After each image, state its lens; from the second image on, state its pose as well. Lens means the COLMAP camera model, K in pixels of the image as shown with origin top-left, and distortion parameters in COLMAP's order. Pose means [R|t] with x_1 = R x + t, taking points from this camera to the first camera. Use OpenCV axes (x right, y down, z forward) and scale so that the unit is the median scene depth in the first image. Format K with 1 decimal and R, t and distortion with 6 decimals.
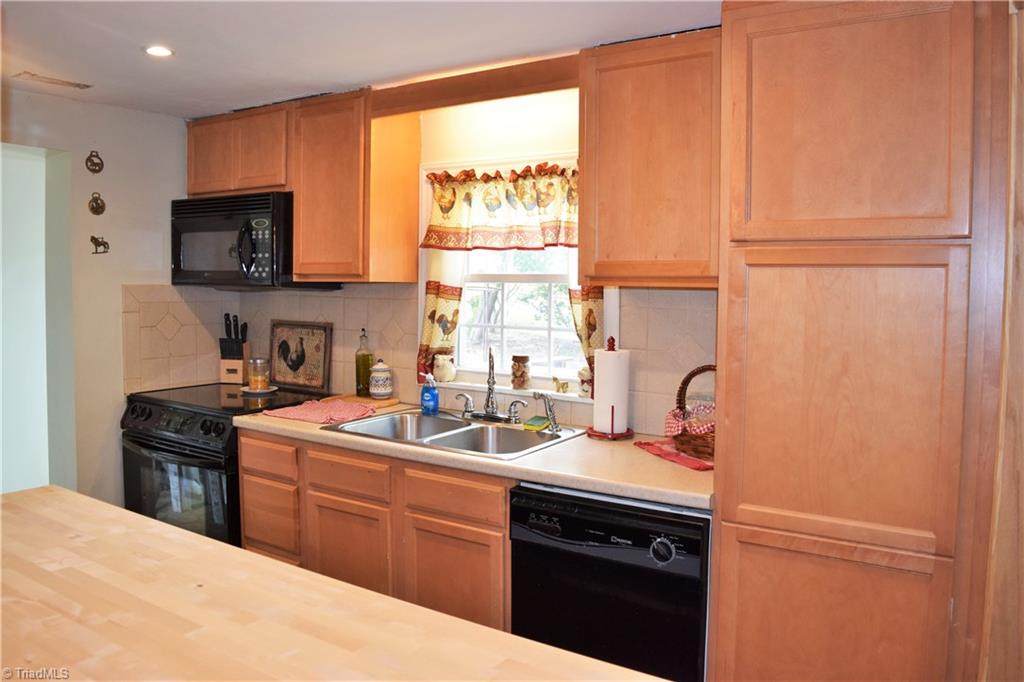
lens RADIAL K [[808.6, 0, 512.0], [0, 808.6, 341.0], [0, 0, 1]] dist [-0.089667, -0.000378]
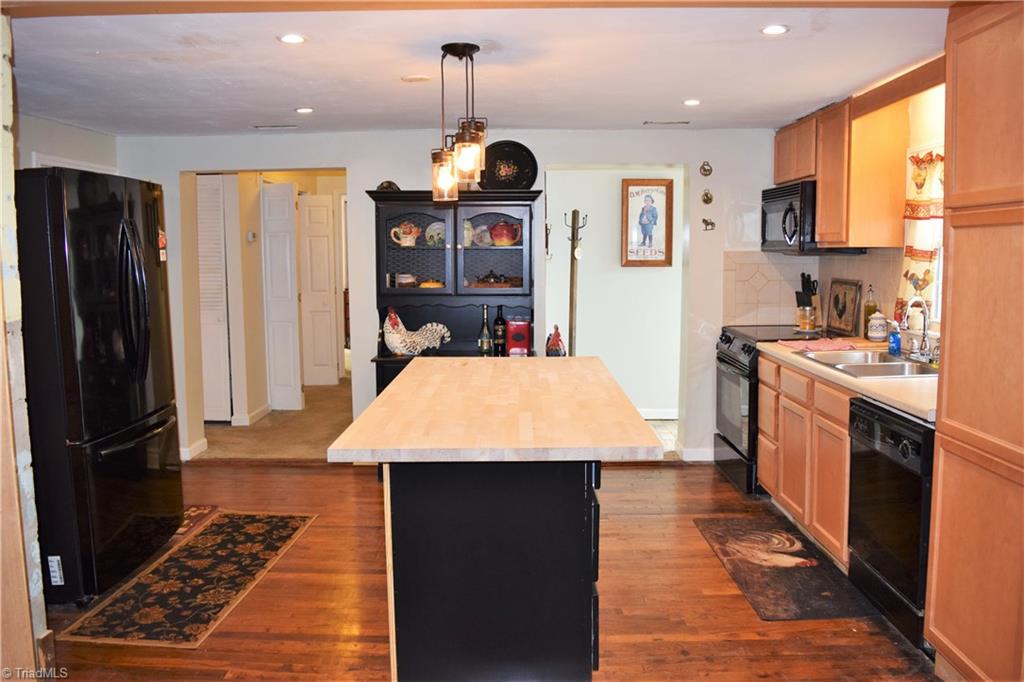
lens RADIAL K [[808.6, 0, 512.0], [0, 808.6, 341.0], [0, 0, 1]] dist [-0.089667, -0.000378]
pose [[0.552623, 0.073969, -0.830142, 0.563704], [-0.044012, 0.997254, 0.059560, 0.023858], [0.832268, 0.003622, 0.554362, -0.151409]]
